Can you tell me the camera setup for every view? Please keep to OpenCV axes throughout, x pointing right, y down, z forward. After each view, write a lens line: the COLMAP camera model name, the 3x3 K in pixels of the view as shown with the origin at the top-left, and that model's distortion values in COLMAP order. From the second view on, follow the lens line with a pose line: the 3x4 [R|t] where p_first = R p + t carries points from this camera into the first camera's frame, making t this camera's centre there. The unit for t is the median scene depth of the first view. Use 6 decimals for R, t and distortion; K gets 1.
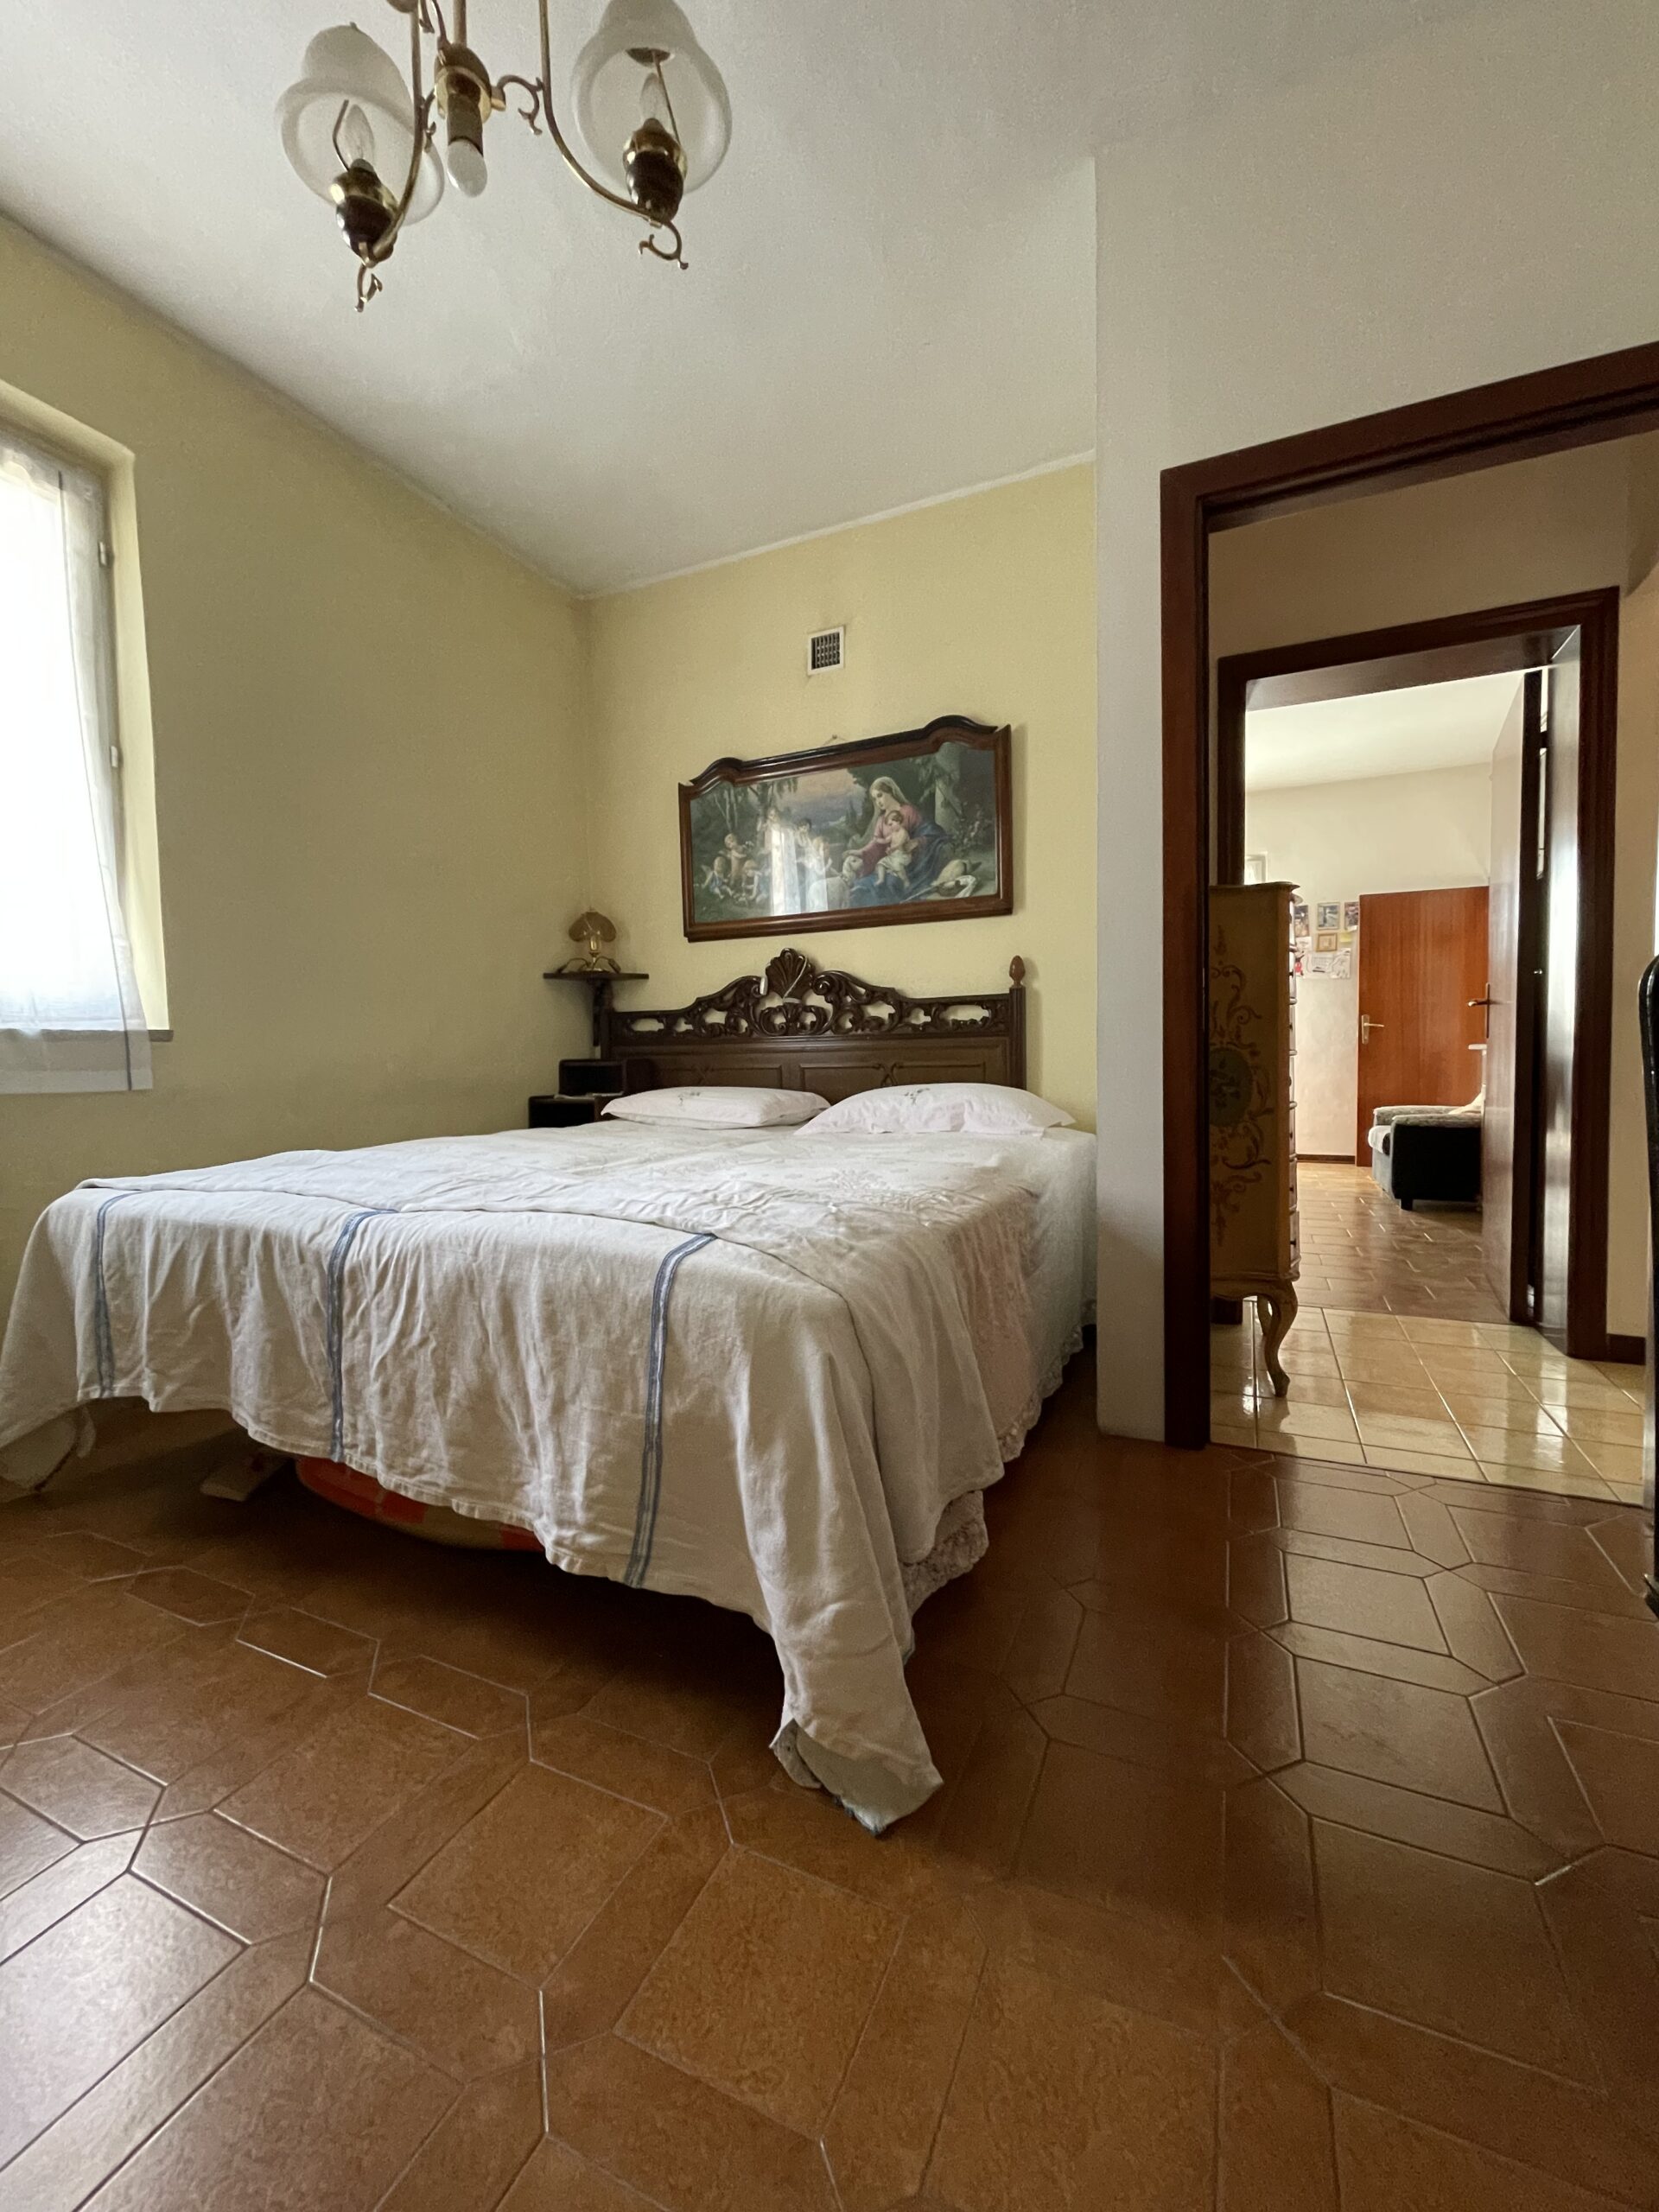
lens RADIAL K [[881.3, 0, 834.1], [0, 881.3, 1107.4], [0, 0, 1]] dist [-0.006532, -0.001141]
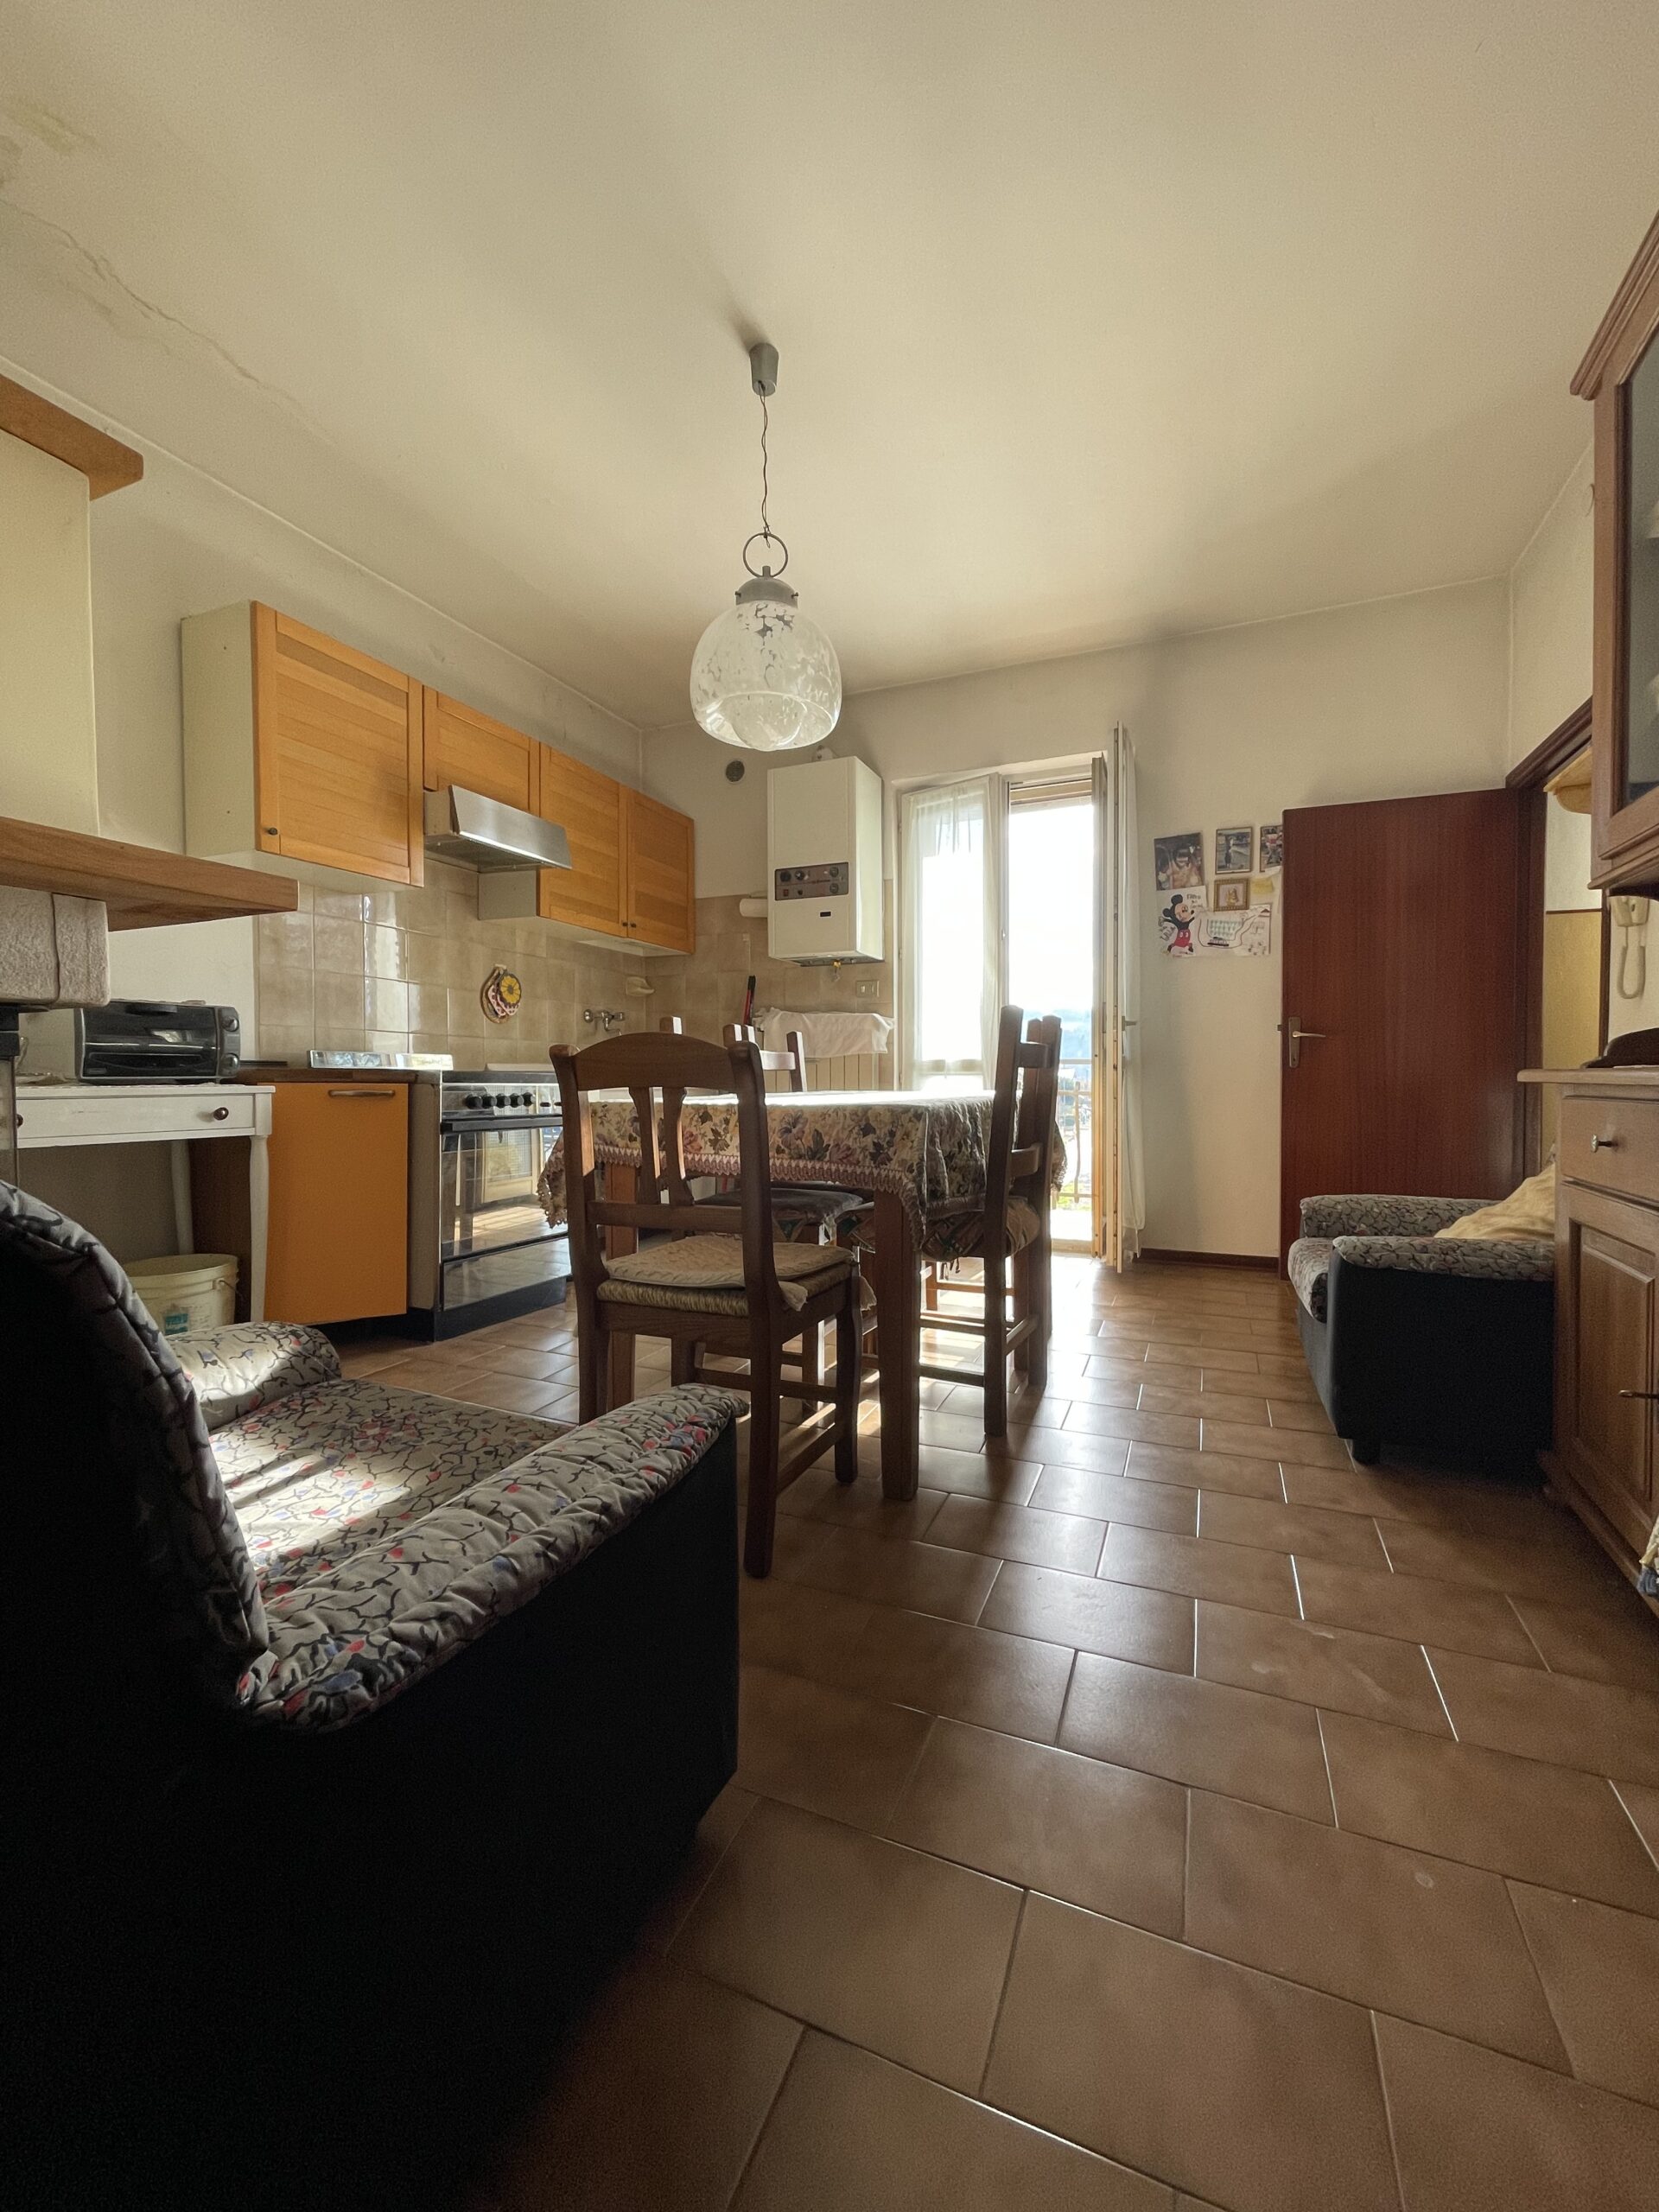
lens RADIAL K [[881.3, 0, 833.7], [0, 881.3, 1101.7], [0, 0, 1]] dist [-0.006532, -0.001141]
pose [[0.999414, 0.008285, 0.033222, 0.279736], [-0.007578, 0.999743, -0.021348, -0.035383], [-0.033391, 0.021083, 0.999220, 0.429262]]
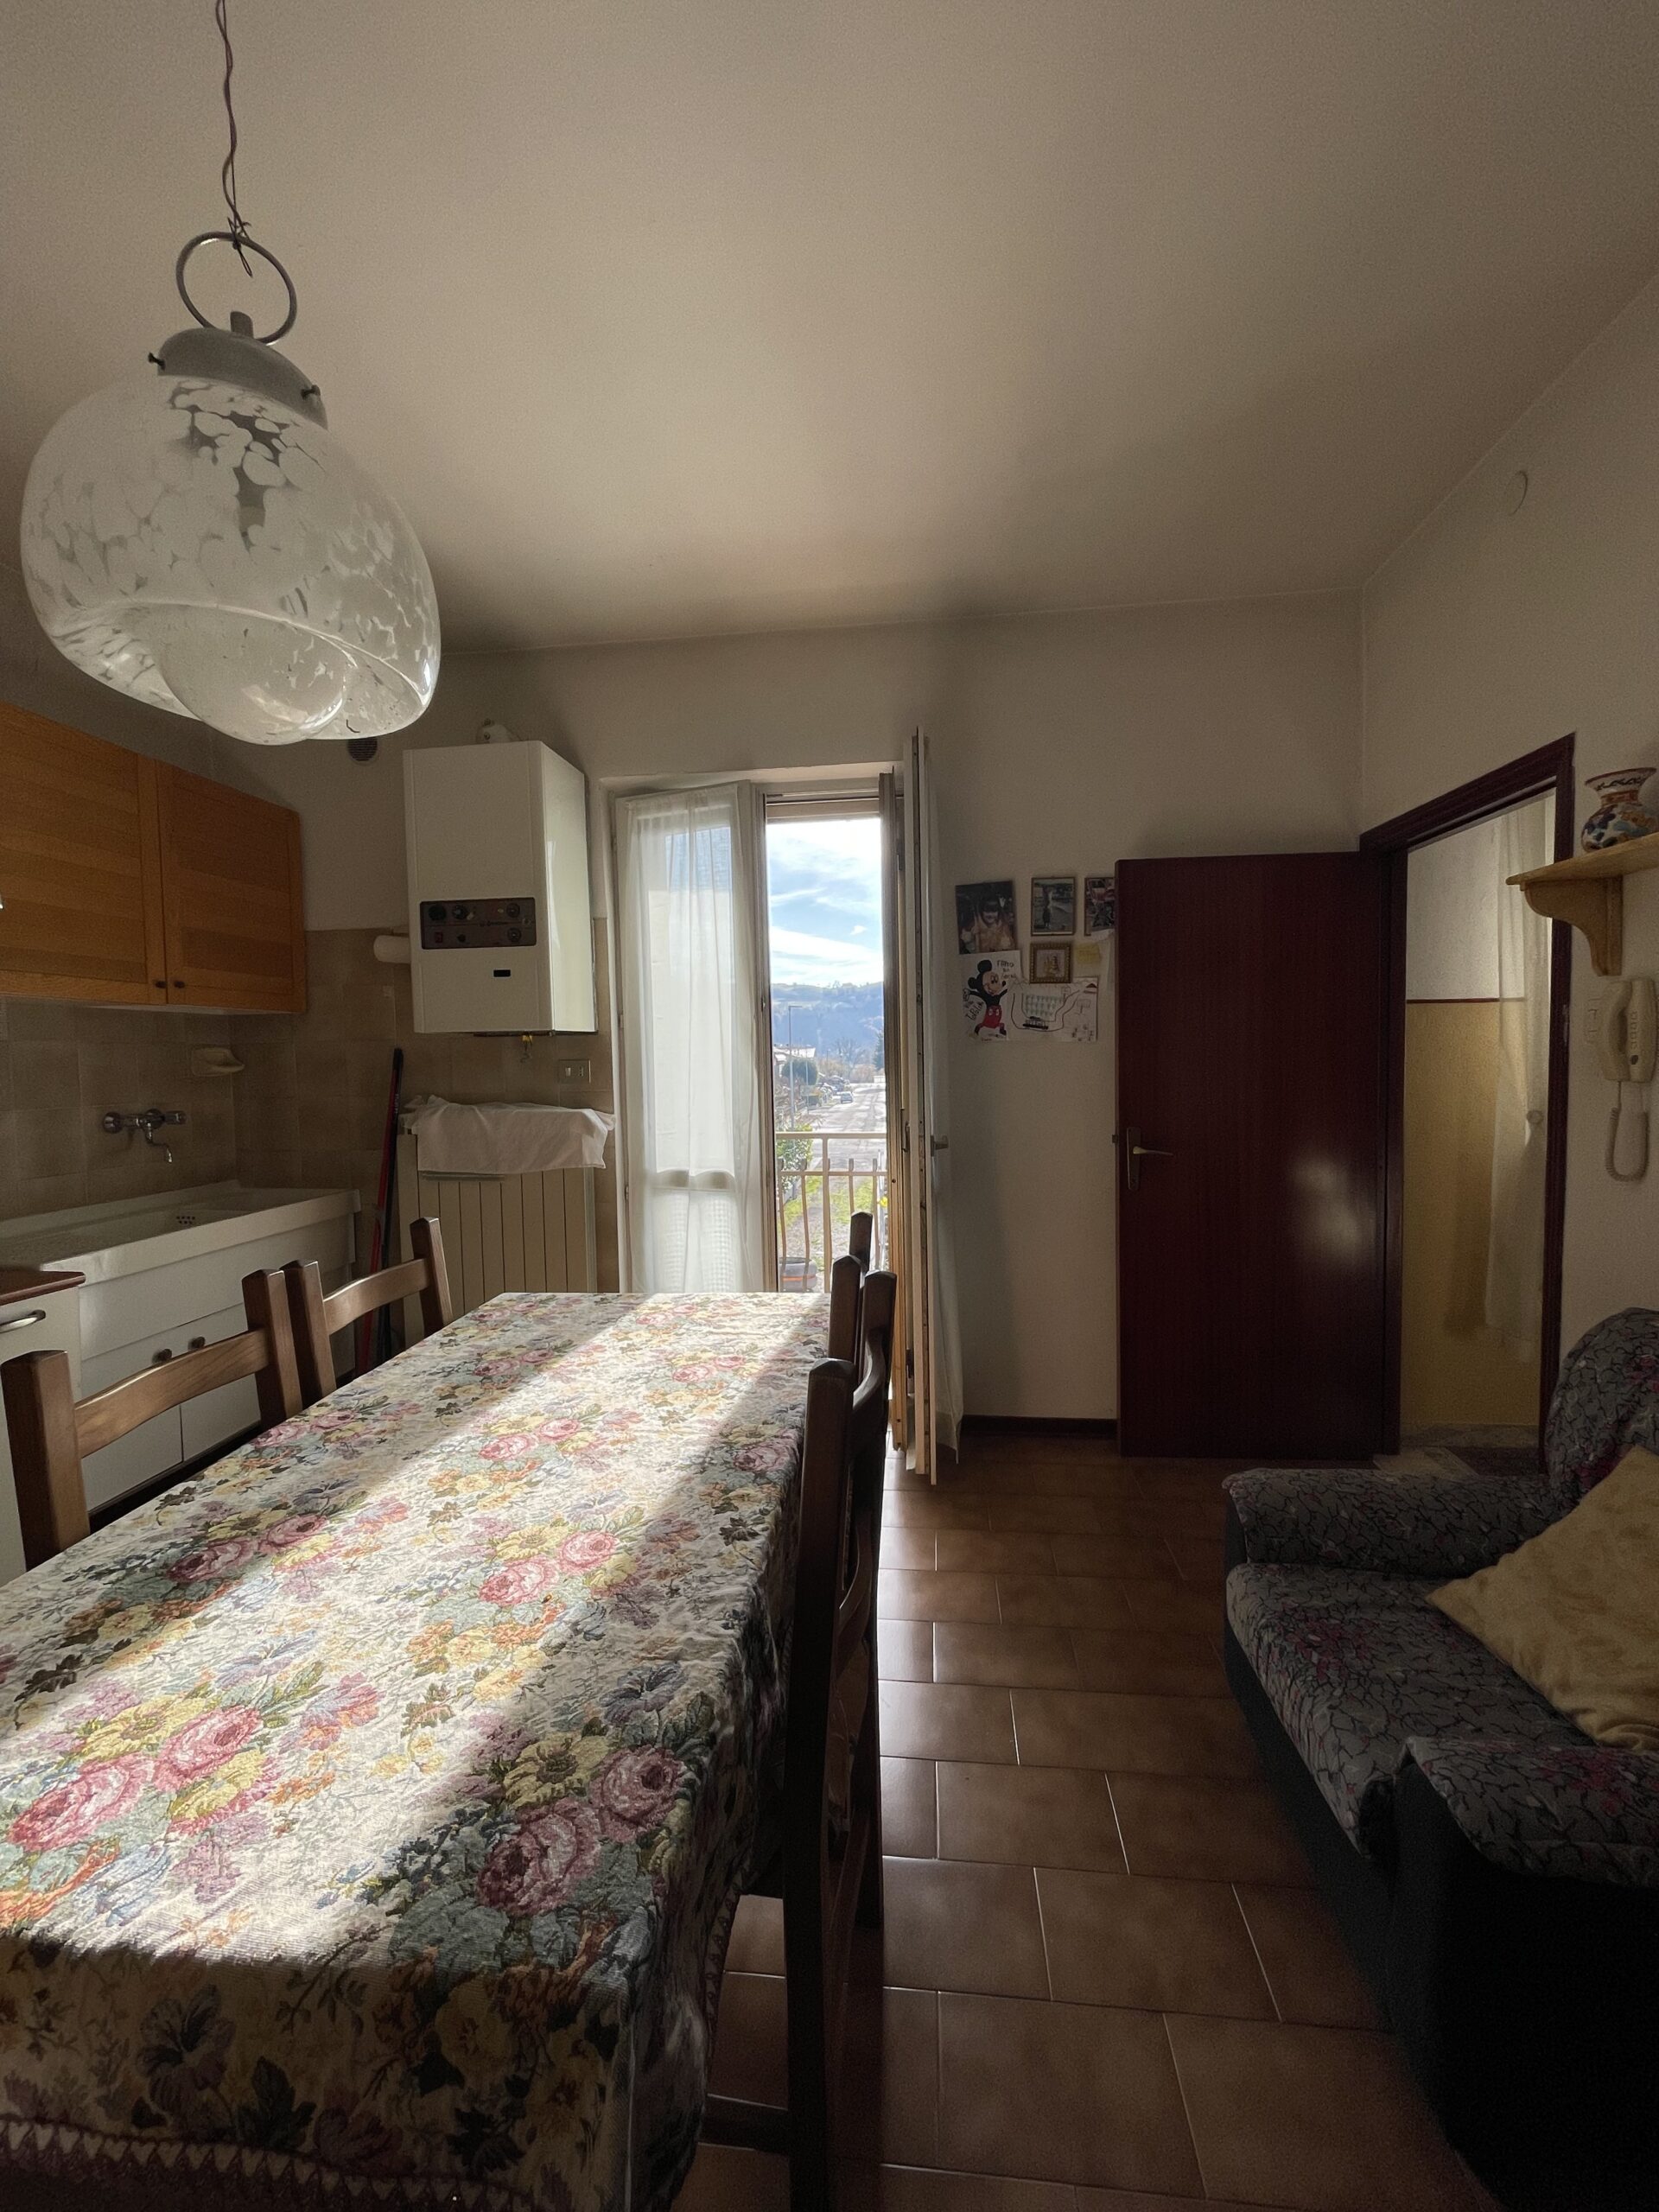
lens RADIAL K [[881.3, 0, 836.0], [0, 881.3, 1103.8], [0, 0, 1]] dist [-0.006532, -0.001141]
pose [[0.947869, -0.024322, 0.317732, 0.310642], [0.023124, 0.999704, 0.007542, -0.121885], [-0.317821, 0.000198, 0.948151, 0.607747]]
